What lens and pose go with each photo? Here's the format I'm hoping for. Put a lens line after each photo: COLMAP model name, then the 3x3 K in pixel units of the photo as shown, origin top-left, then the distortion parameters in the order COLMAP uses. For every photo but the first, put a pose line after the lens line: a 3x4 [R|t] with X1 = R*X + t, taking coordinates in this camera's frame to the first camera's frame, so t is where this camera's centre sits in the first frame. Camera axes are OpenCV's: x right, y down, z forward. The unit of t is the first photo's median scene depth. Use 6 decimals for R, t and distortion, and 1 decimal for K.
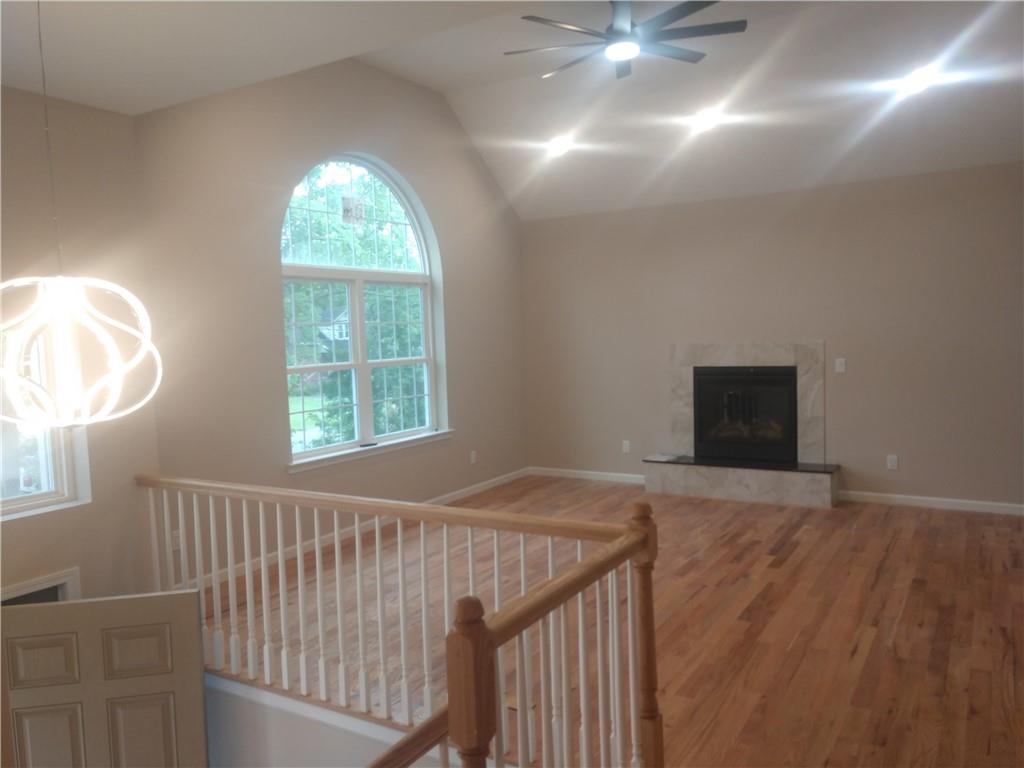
lens RADIAL K [[800.3, 0, 506.1], [0, 800.3, 385.3], [0, 0, 1]] dist [0.012813, 0.010242]
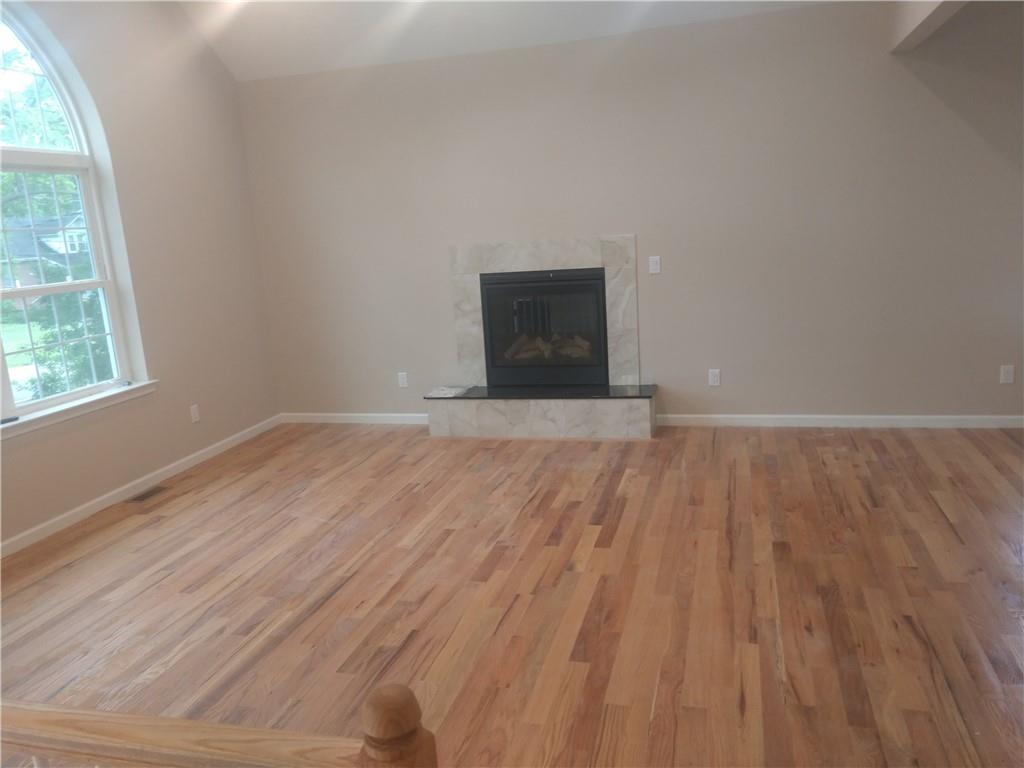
lens RADIAL K [[800.3, 0, 506.1], [0, 800.3, 385.3], [0, 0, 1]] dist [0.012813, 0.010242]
pose [[0.963361, -0.084100, 0.254682, 0.053466], [0.052676, 0.990401, 0.127793, -0.015534], [-0.262985, -0.109695, 0.958544, 0.248342]]
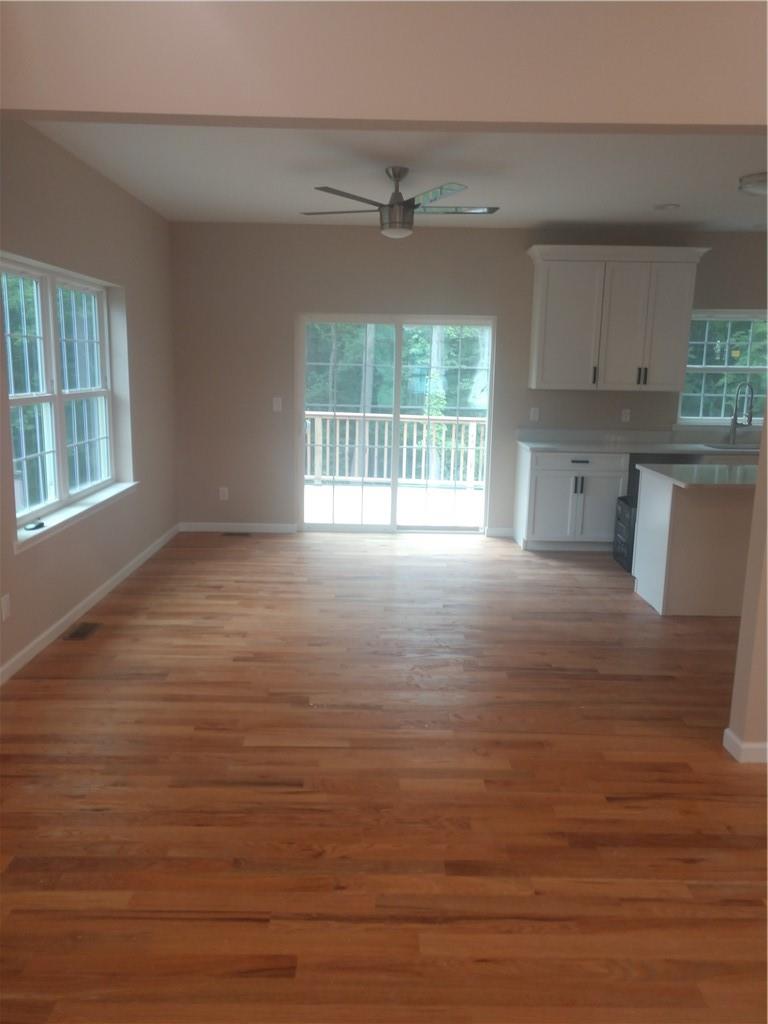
lens RADIAL K [[800.3, 0, 384.0], [0, 800.3, 512.0], [0, 0, 1]] dist [0.012813, 0.010242]
pose [[-0.532966, -0.136105, 0.835119, 0.097527], [0.060775, 0.978271, 0.198221, -0.064060], [-0.843951, 0.156399, -0.513113, 0.913910]]
